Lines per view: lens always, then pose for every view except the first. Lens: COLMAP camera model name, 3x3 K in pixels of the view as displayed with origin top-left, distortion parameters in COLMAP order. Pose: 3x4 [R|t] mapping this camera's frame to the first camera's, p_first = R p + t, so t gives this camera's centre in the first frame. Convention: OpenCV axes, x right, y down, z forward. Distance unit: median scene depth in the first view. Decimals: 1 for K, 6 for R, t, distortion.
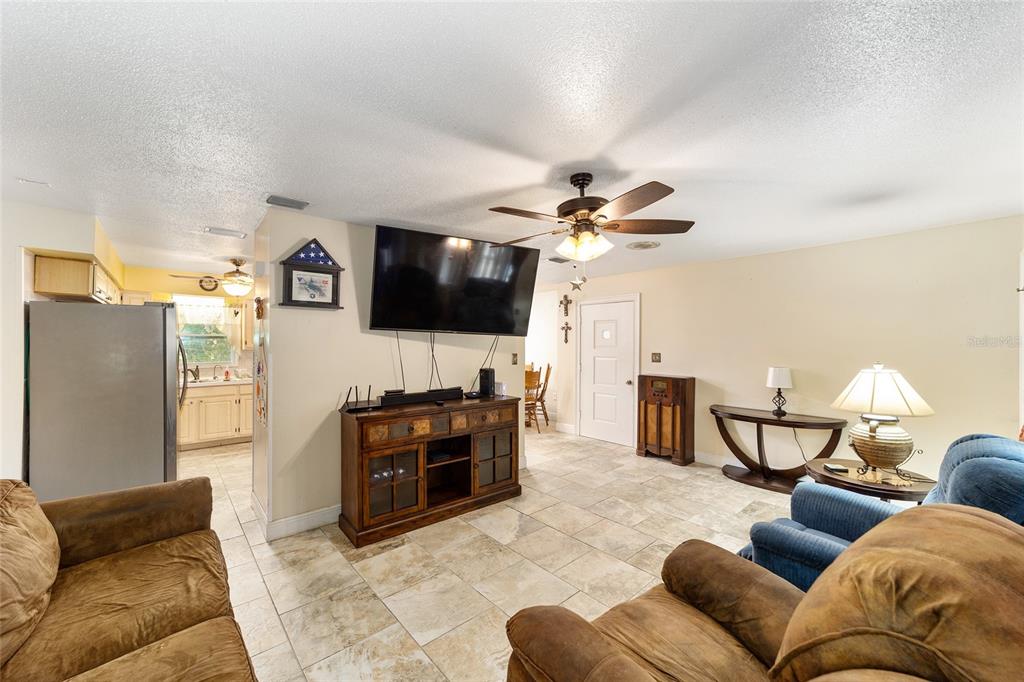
lens RADIAL K [[395.0, 0, 514.6], [0, 395.0, 337.9], [0, 0, 1]] dist [-0.010213, 0.003706]
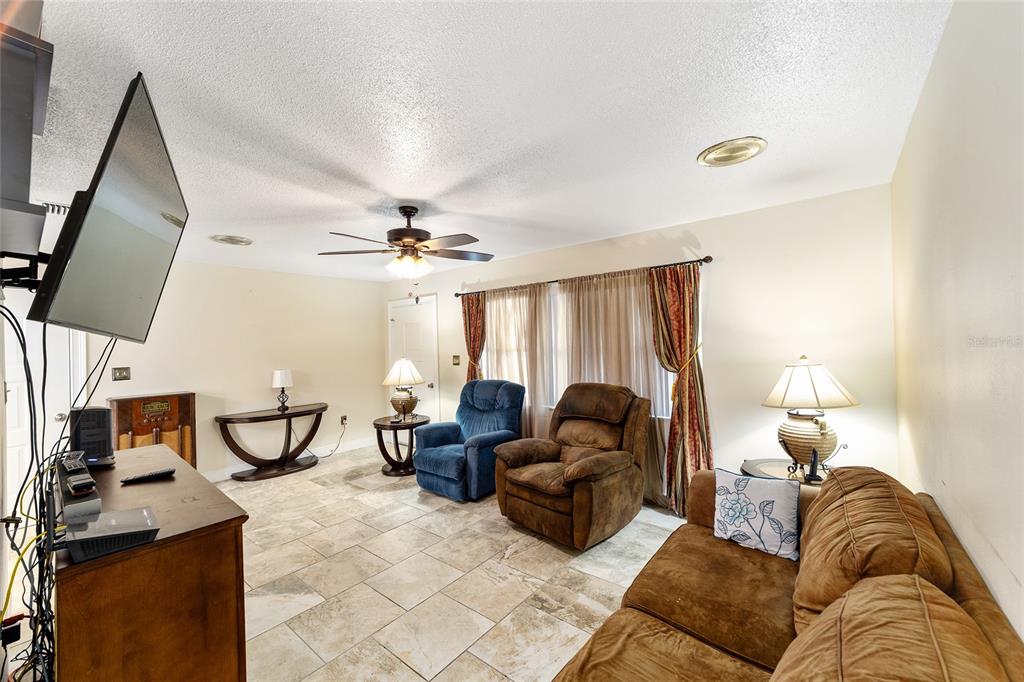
lens RADIAL K [[395.0, 0, 505.0], [0, 395.0, 342.1], [0, 0, 1]] dist [-0.010213, 0.003706]
pose [[-0.146500, 0.000999, 0.989210, -0.764400], [0.013207, 0.999912, 0.000946, -0.002443], [-0.989123, 0.013203, -0.146500, 0.646200]]
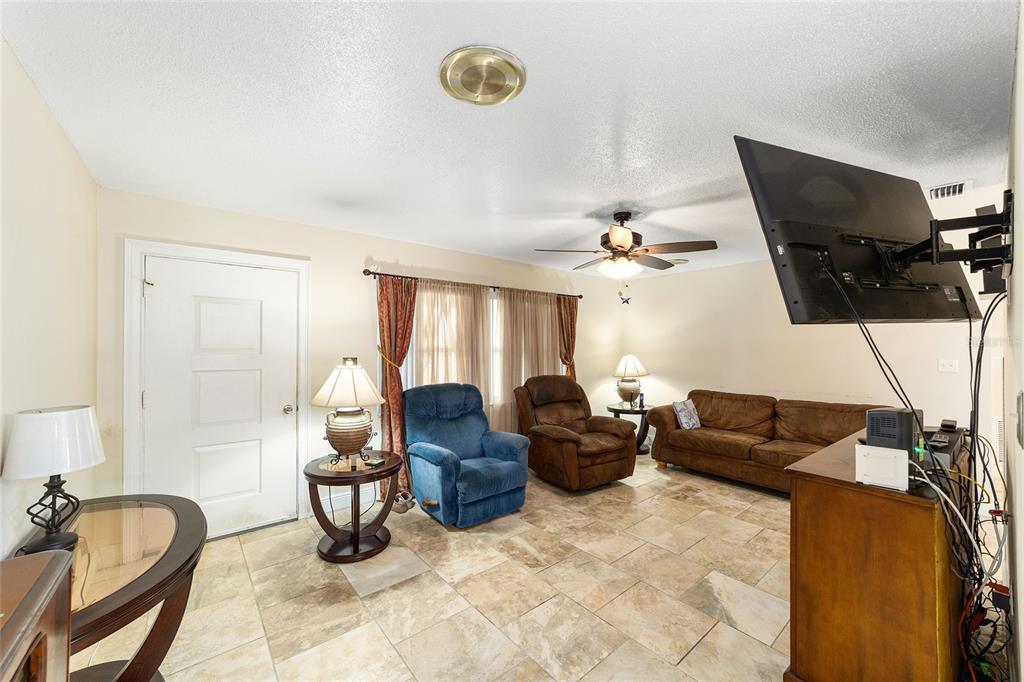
lens RADIAL K [[395.0, 0, 502.6], [0, 395.0, 343.6], [0, 0, 1]] dist [-0.010213, 0.003706]
pose [[-0.997863, -0.005139, 0.065136, 0.341397], [-0.006241, 0.999840, -0.016734, 0.026845], [-0.065039, -0.017105, -0.997736, 1.668919]]
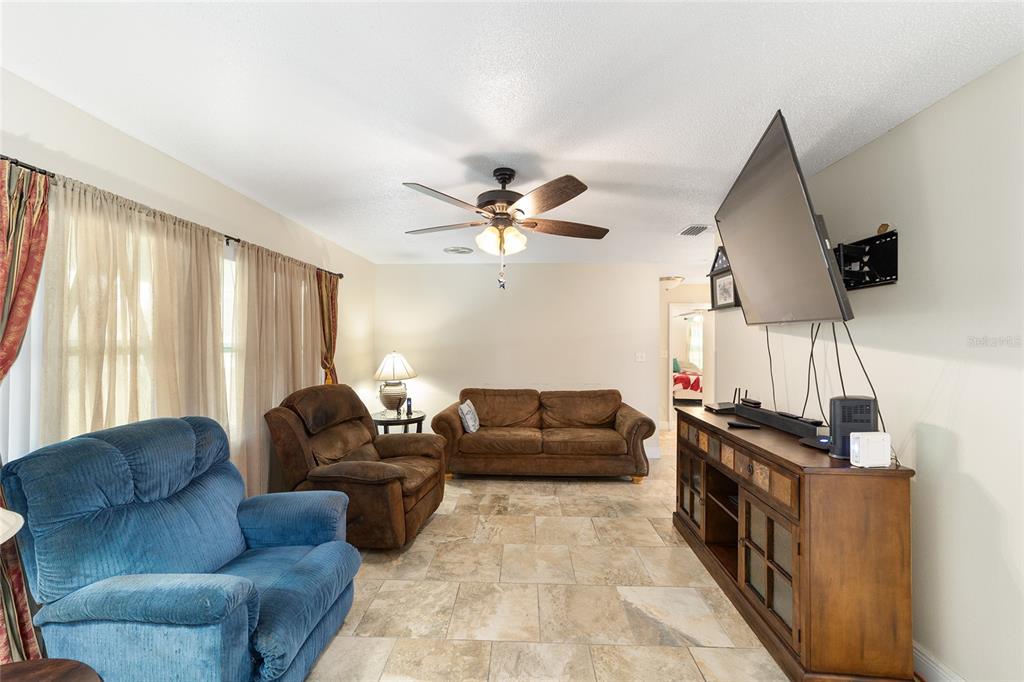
lens RADIAL K [[395.0, 0, 509.0], [0, 395.0, 341.3], [0, 0, 1]] dist [-0.010213, 0.003706]
pose [[-0.705008, -0.011055, -0.709113, 0.622089], [0.001721, 0.999849, -0.017299, 0.025199], [0.709197, -0.013417, -0.704883, 1.235674]]
